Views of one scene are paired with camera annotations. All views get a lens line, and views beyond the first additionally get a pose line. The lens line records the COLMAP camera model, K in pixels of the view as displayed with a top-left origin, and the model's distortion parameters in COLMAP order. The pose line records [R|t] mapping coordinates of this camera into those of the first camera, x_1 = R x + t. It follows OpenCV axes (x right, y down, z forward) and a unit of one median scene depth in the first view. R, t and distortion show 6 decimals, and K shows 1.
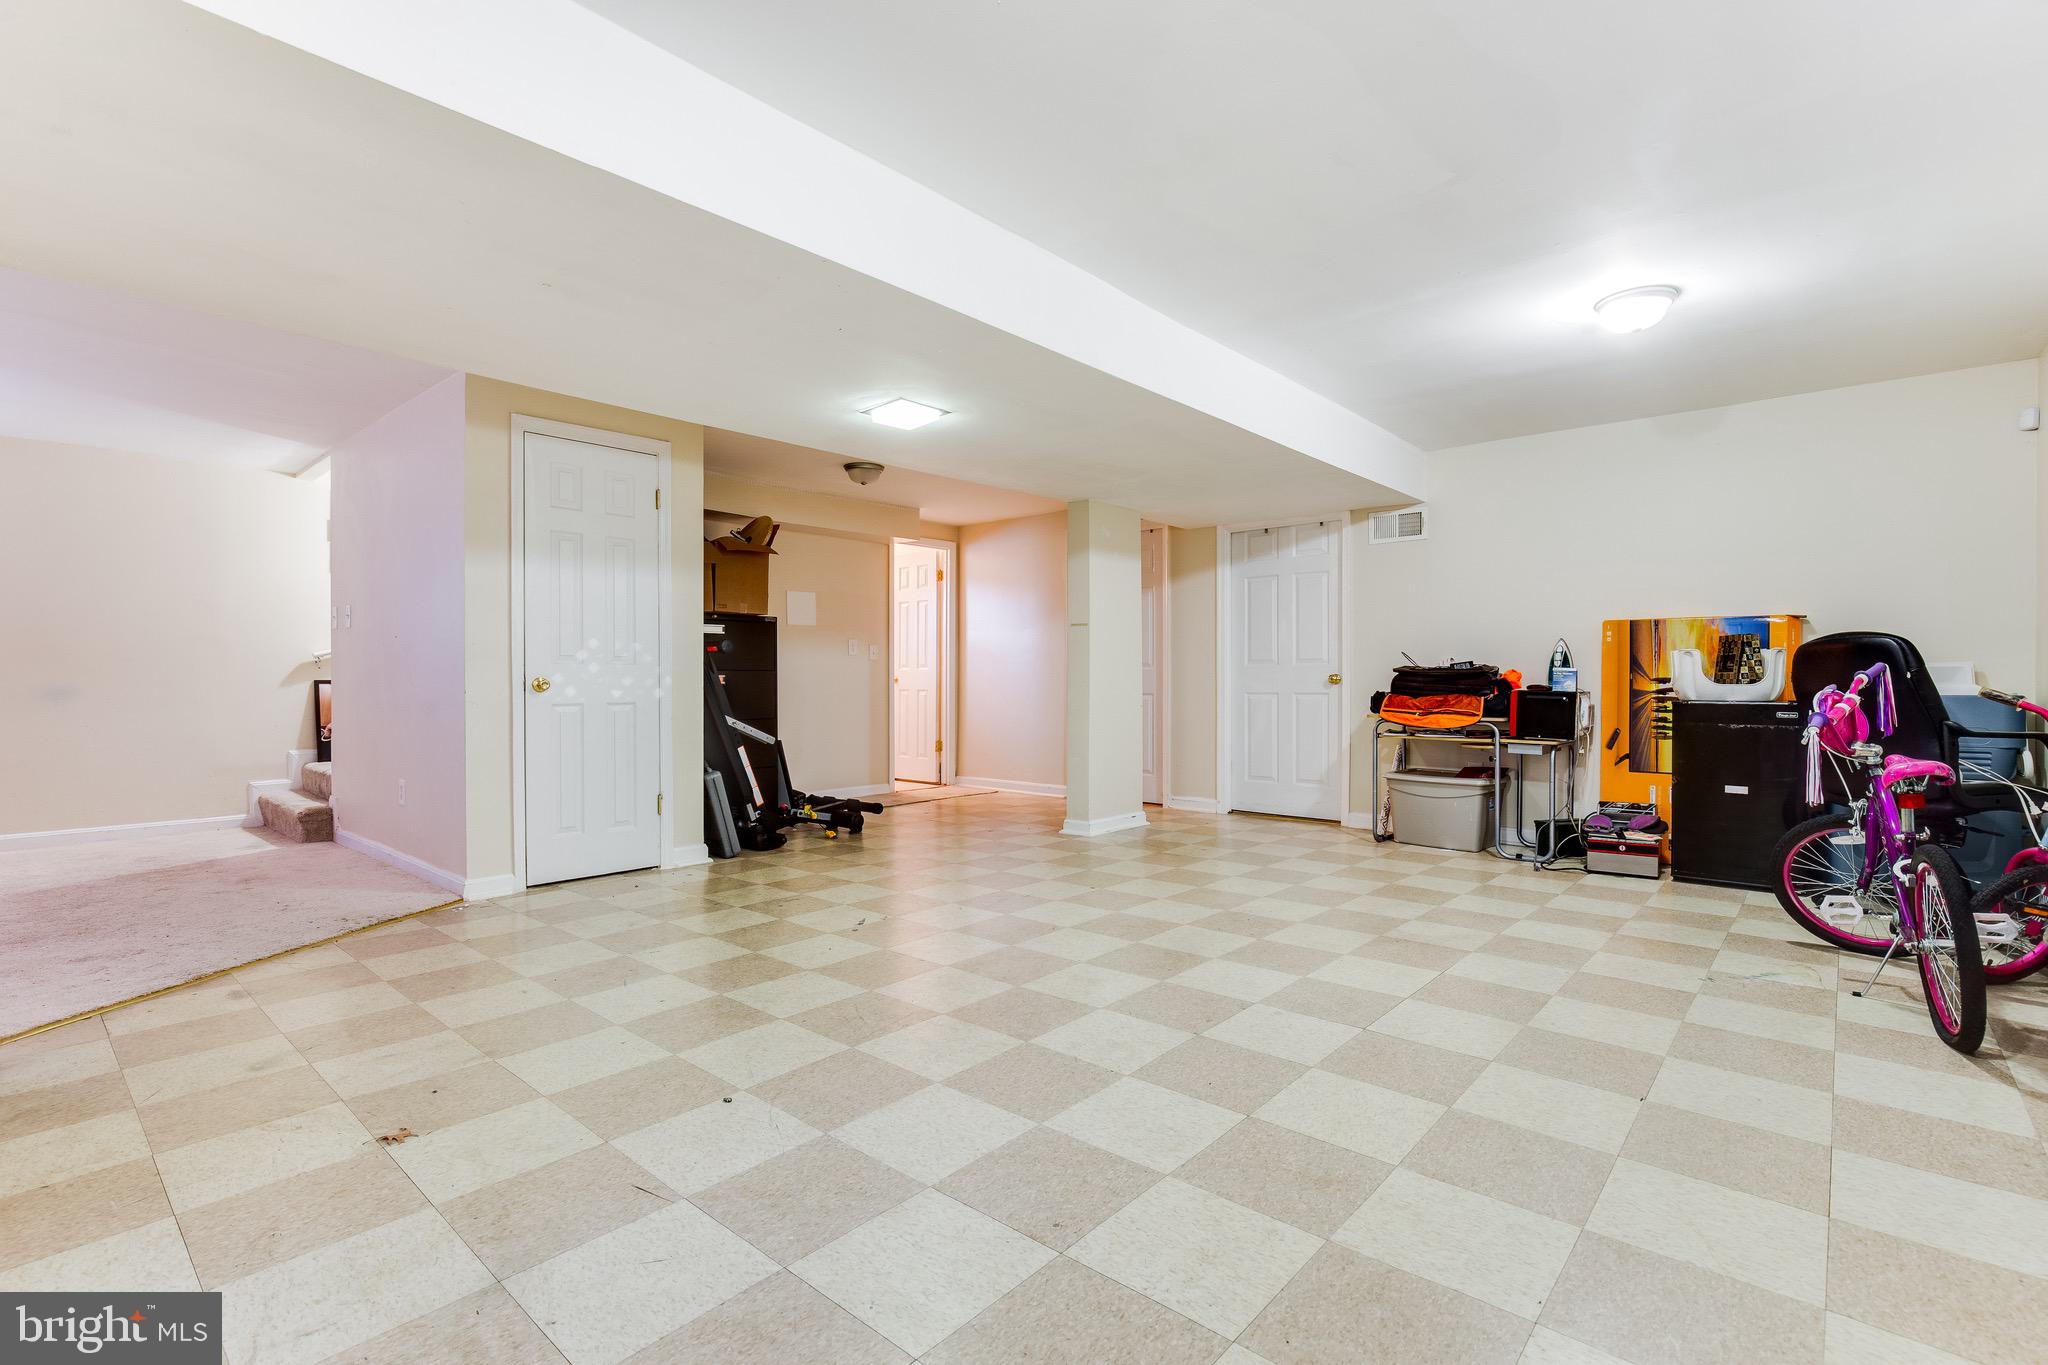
lens RADIAL K [[949.9, 0, 1019.2], [0, 949.9, 682.4], [0, 0, 1]] dist [-0.007373, 0.000727]
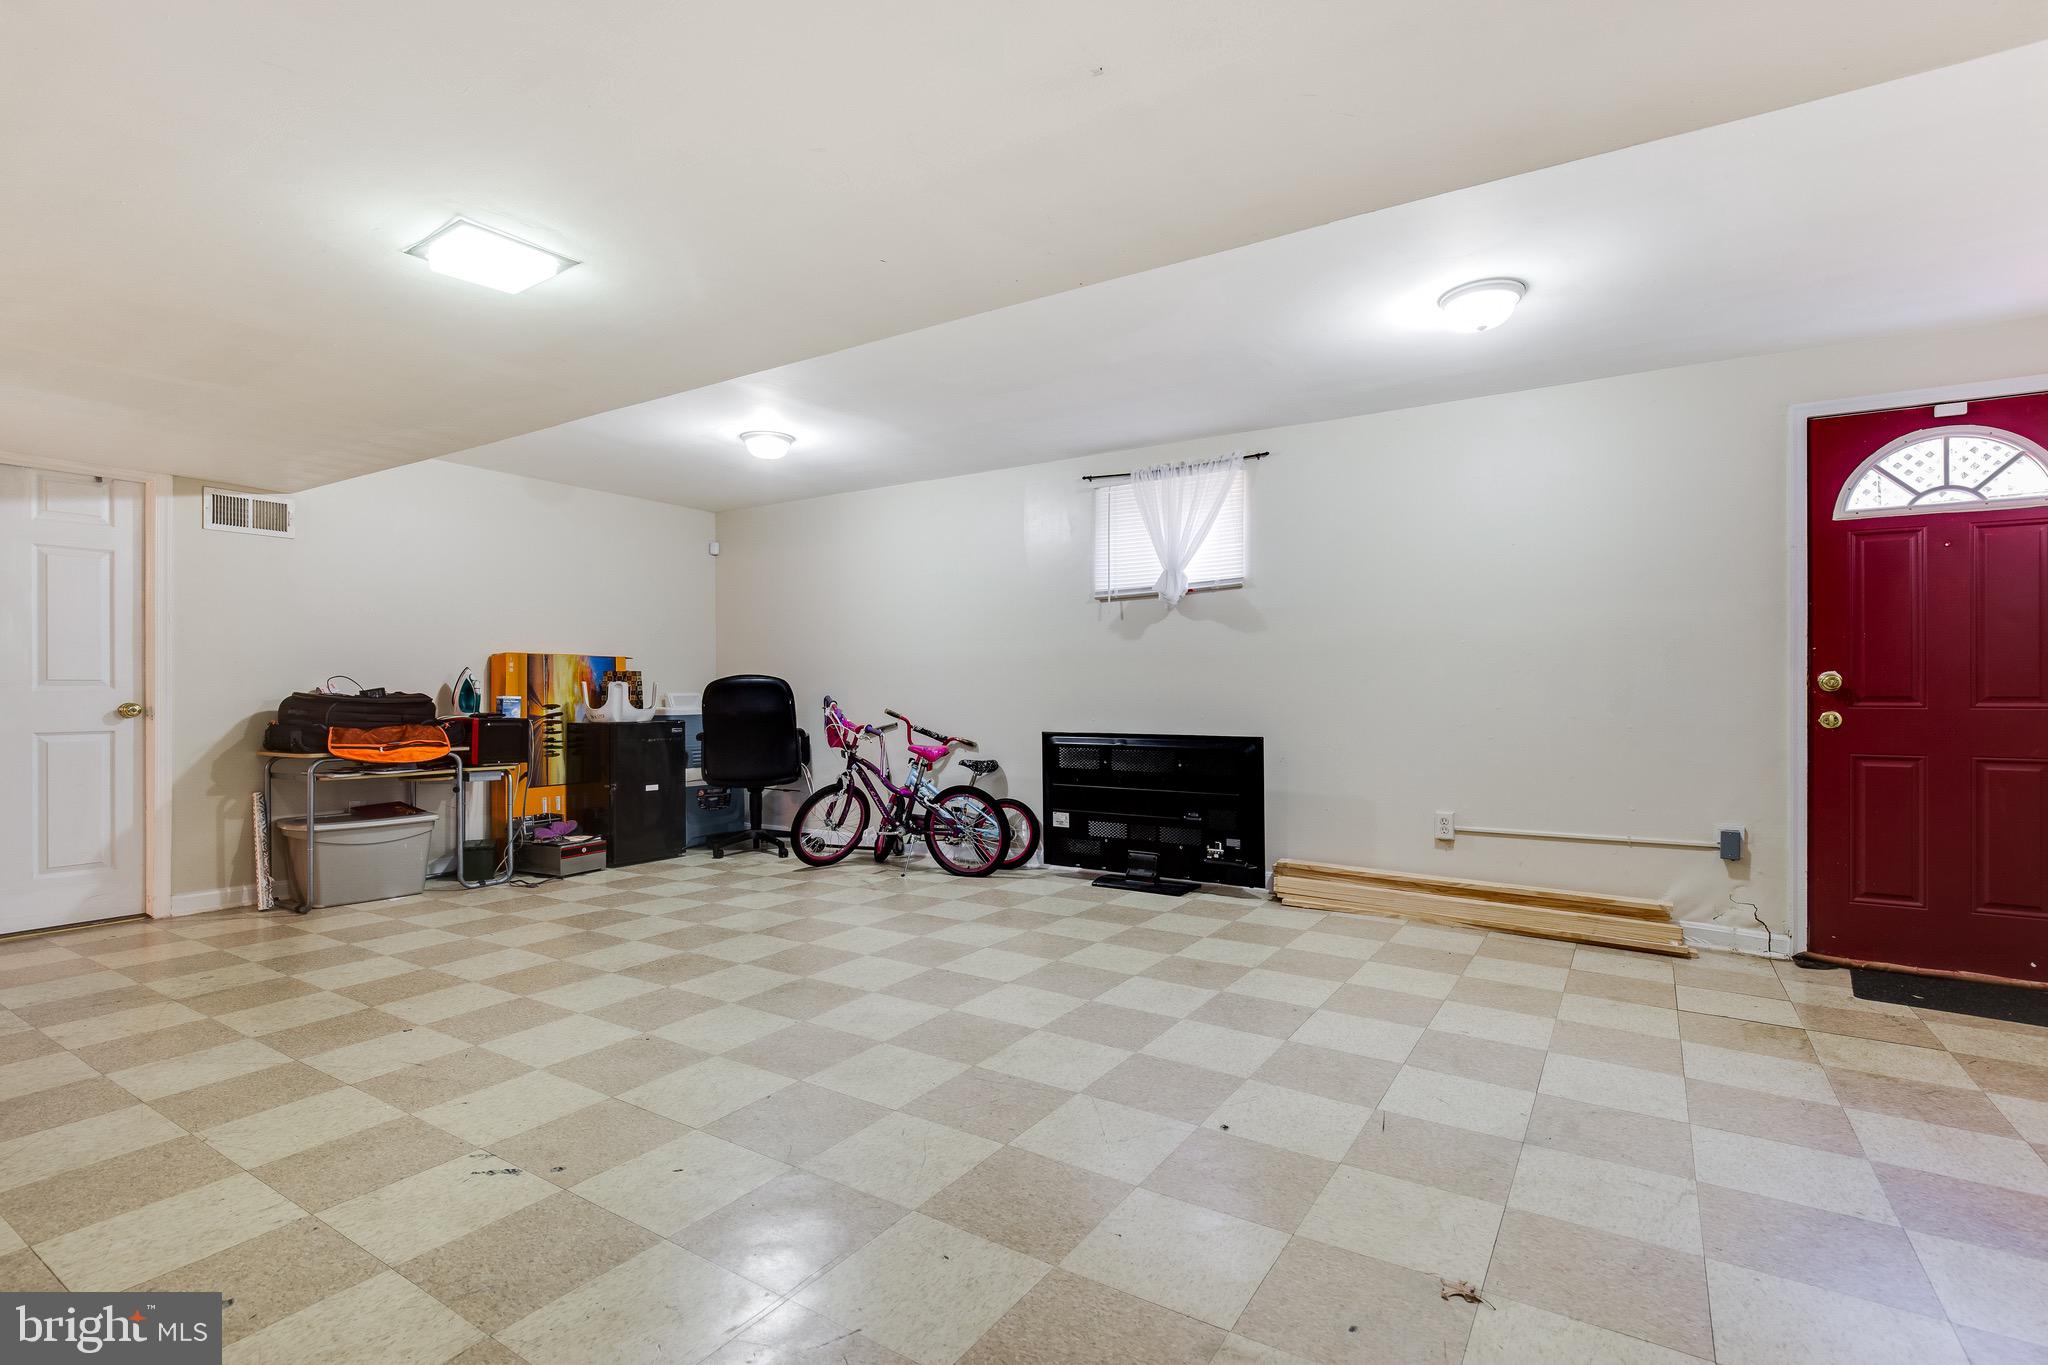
lens RADIAL K [[929.7, 0, 1029.4], [0, 929.7, 692.8], [0, 0, 1]] dist [0.000633, -0.000051]
pose [[-0.146825, 0.002790, 0.989159, -0.787352], [0.004737, 0.999987, -0.002117, -0.020043], [-0.989151, 0.004375, -0.146836, 0.833946]]
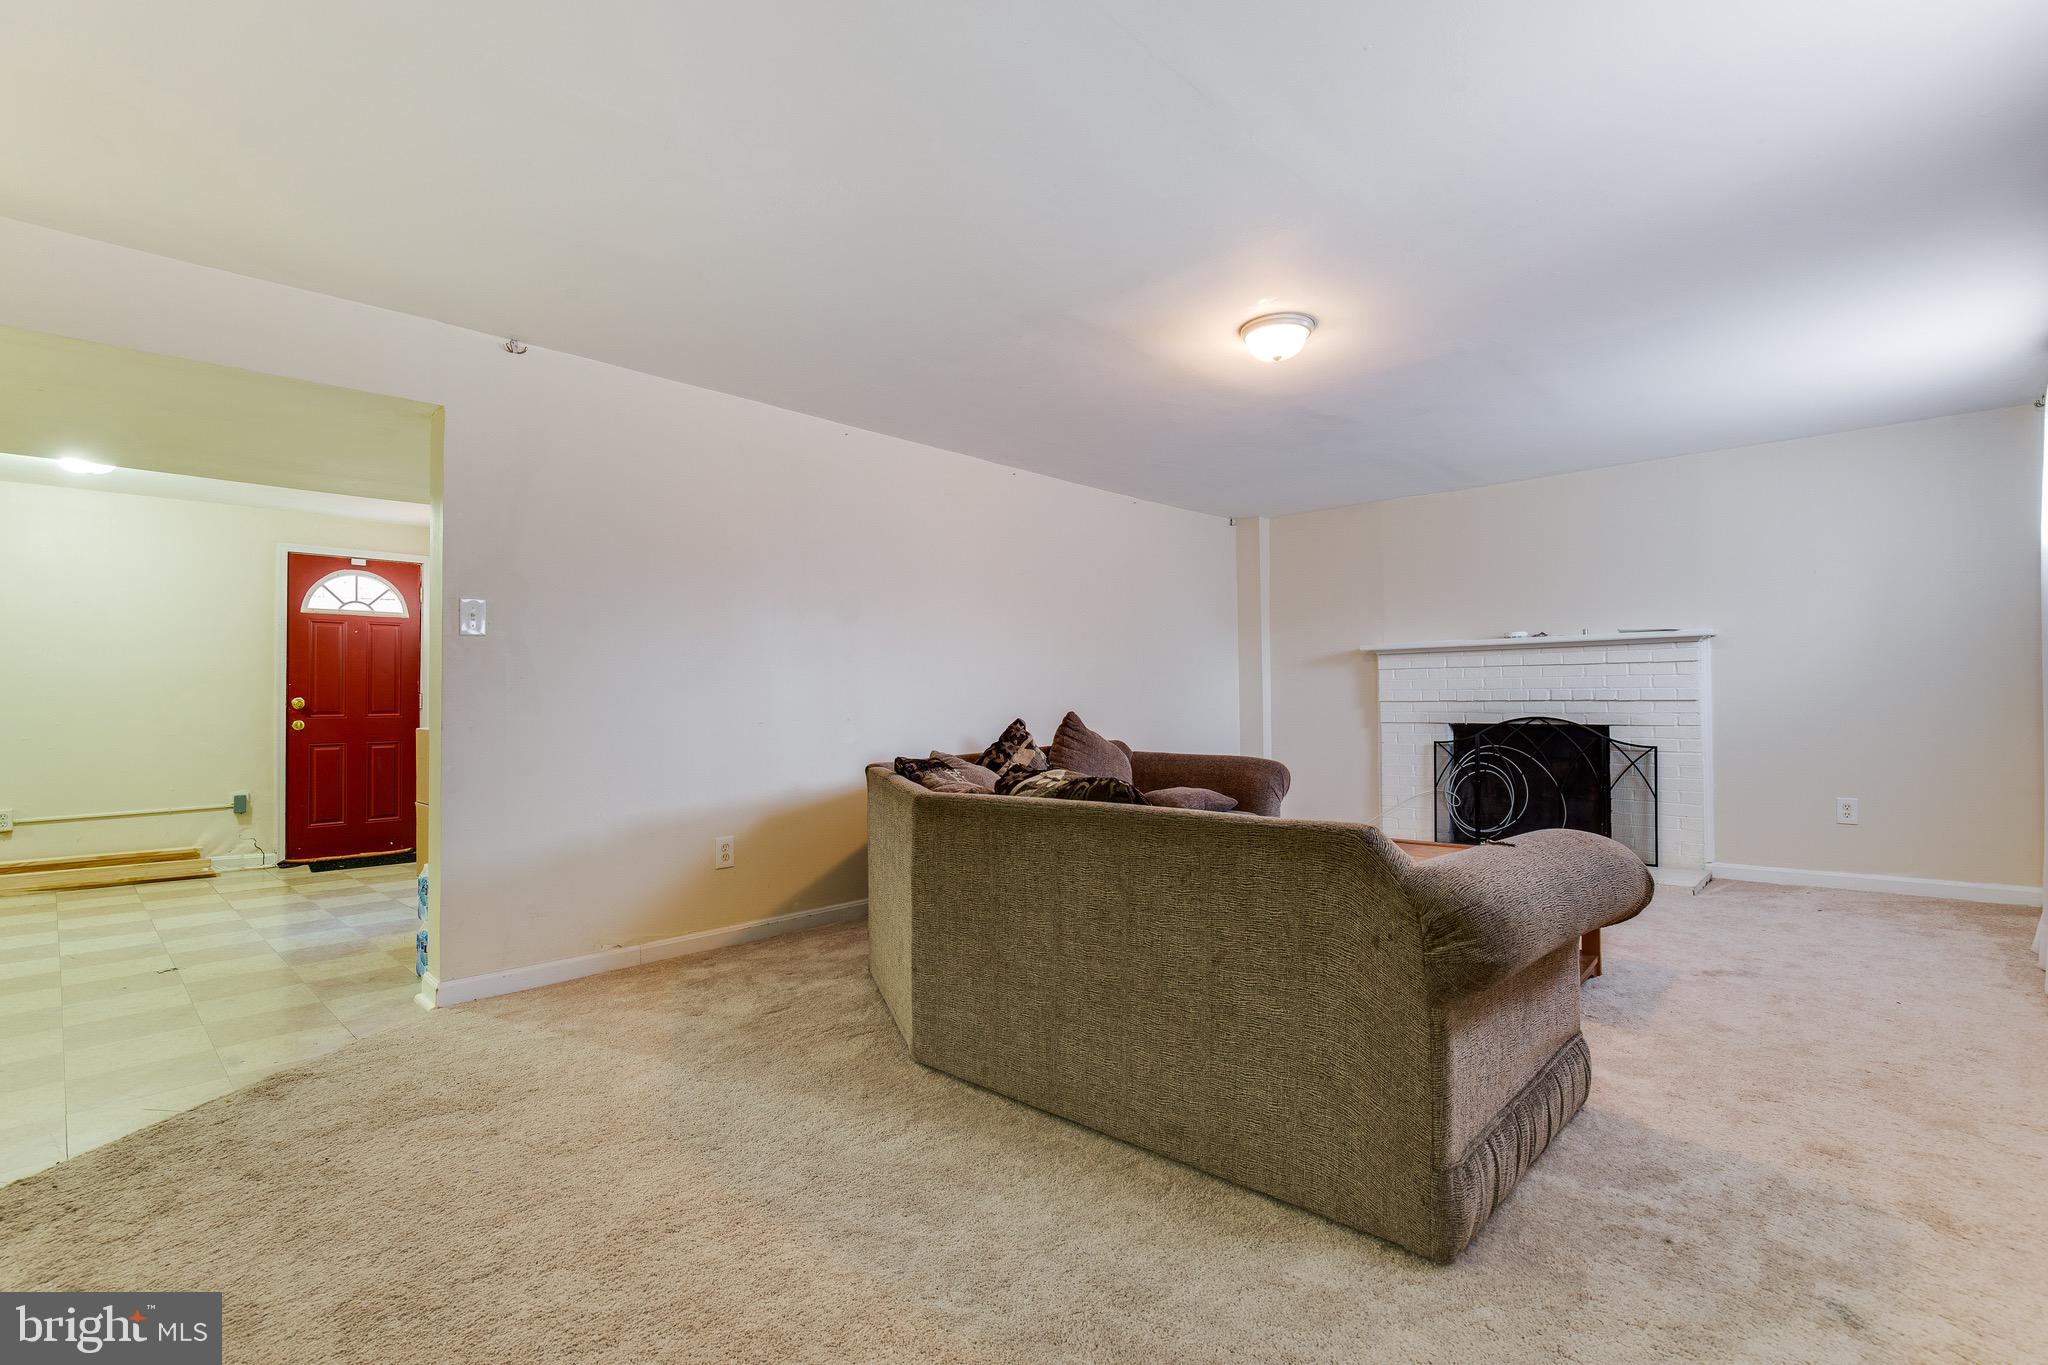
lens RADIAL K [[949.9, 0, 1019.2], [0, 949.9, 682.4], [0, 0, 1]] dist [-0.007373, 0.000727]
pose [[-0.999057, 0.012734, 0.041510, -1.350584], [0.011957, 0.999750, -0.018908, -0.019888], [-0.041741, -0.018394, -0.998959, 1.553461]]
